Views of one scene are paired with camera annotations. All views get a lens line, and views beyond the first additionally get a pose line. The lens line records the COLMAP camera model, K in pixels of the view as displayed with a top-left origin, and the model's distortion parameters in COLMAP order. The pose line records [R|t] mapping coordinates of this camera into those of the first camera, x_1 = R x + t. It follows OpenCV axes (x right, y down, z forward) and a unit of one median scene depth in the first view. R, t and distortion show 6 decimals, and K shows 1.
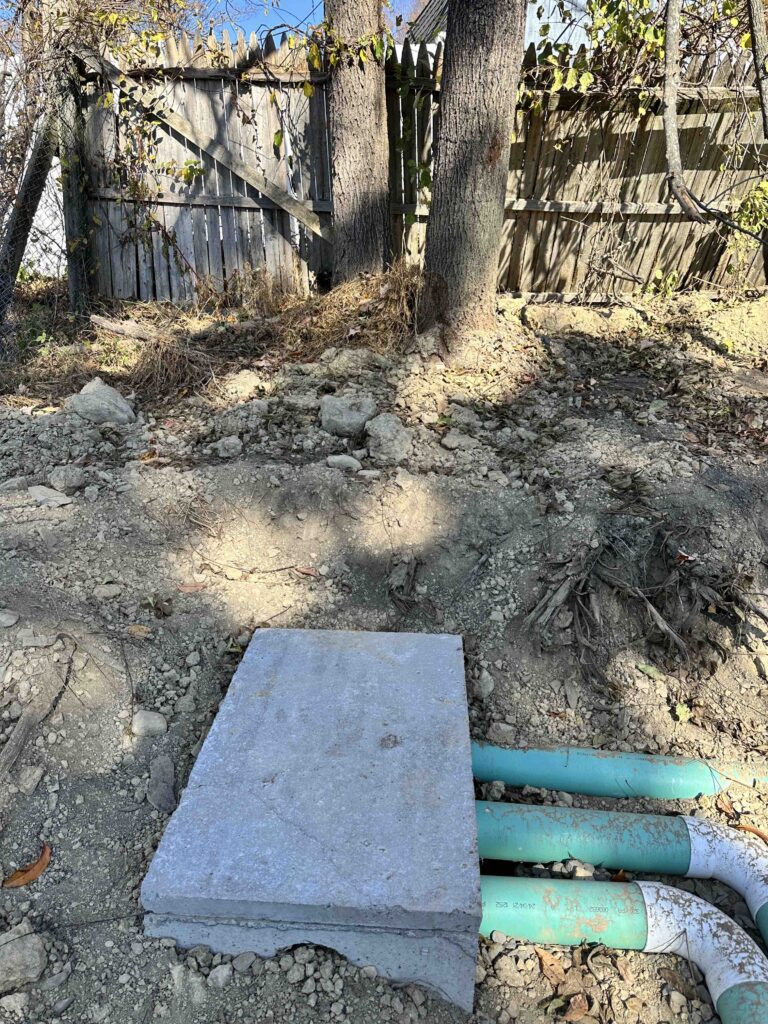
lens RADIAL K [[714.7, 0, 384.0], [0, 714.7, 512.0], [0, 0, 1]] dist [0.057352, -0.066582]
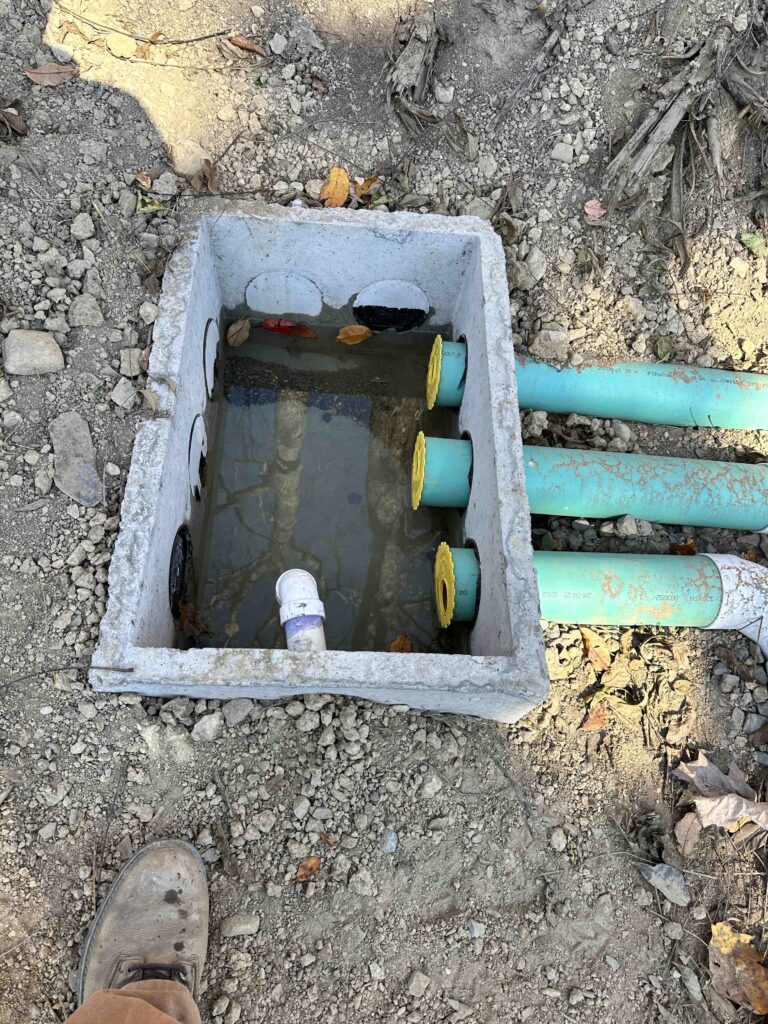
lens RADIAL K [[723.2, 0, 371.5], [0, 723.2, 513.8], [0, 0, 1]] dist [0.026734, -0.034885]
pose [[0.995735, -0.004903, 0.092131, -0.099132], [-0.056223, 0.759511, 0.648061, -0.026380], [-0.073151, -0.650477, 0.755995, 0.442479]]
